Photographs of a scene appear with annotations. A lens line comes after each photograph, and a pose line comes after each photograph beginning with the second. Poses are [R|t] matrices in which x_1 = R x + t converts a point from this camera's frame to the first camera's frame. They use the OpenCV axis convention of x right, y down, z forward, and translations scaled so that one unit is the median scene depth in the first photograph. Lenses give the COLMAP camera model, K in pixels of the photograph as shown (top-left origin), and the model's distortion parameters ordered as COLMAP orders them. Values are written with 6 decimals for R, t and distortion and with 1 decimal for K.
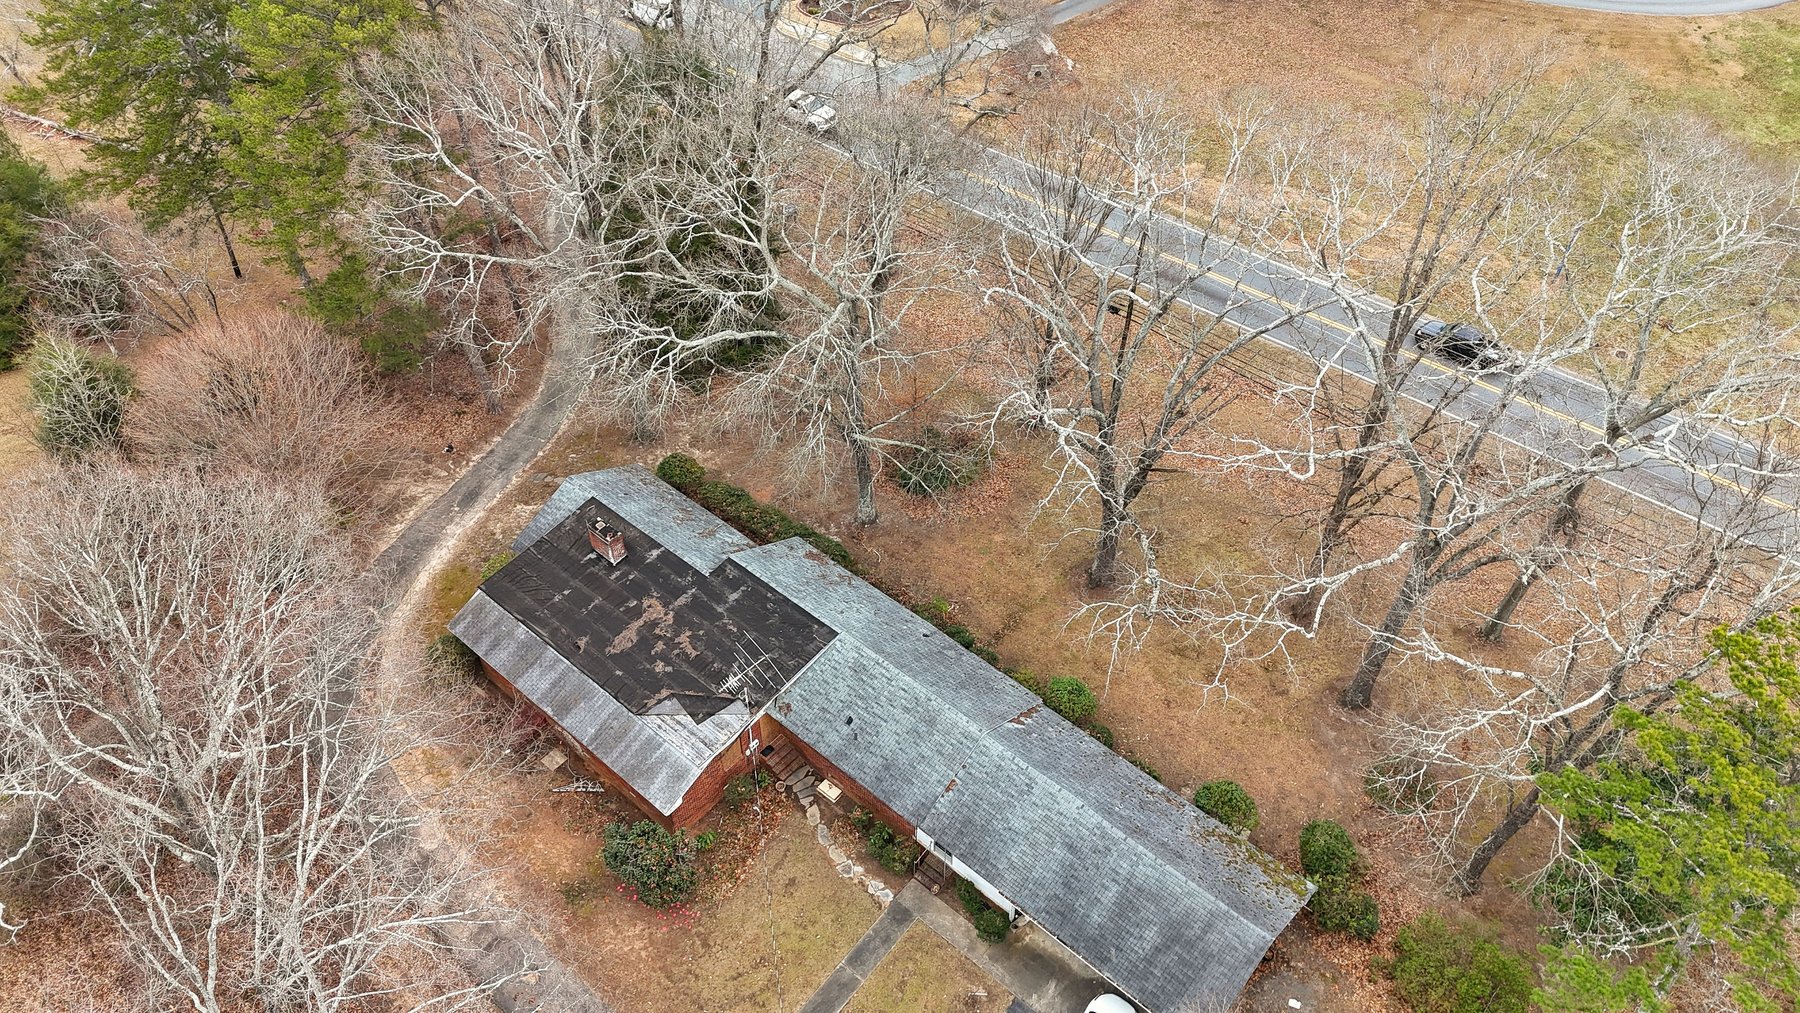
lens RADIAL K [[1311.0, 0, 895.6], [0, 1311.0, 489.0], [0, 0, 1]] dist [0.077045, -0.071868]
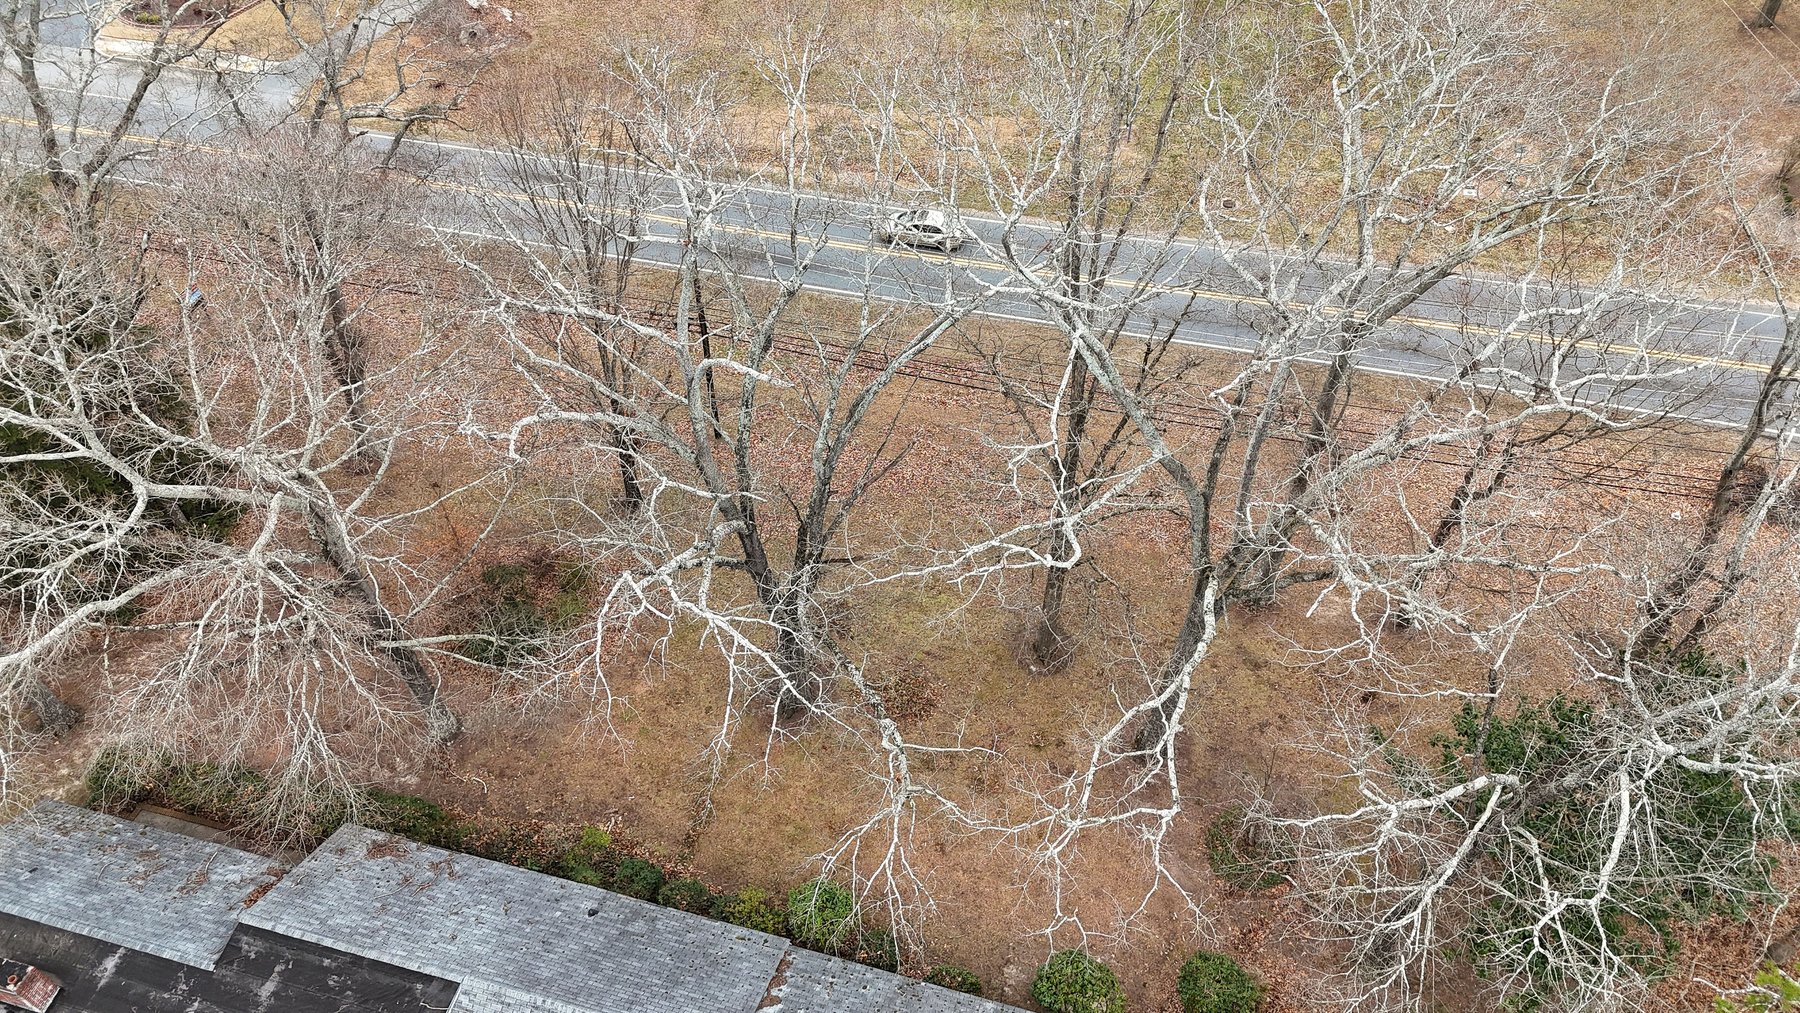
lens RADIAL K [[1311.0, 0, 905.7], [0, 1311.0, 509.2], [0, 0, 1]] dist [0.077045, -0.071868]
pose [[0.900720, -0.332701, 0.279309, 0.045713], [0.313209, 0.942922, 0.113125, -0.105481], [-0.301004, -0.014412, 0.953514, 0.307361]]
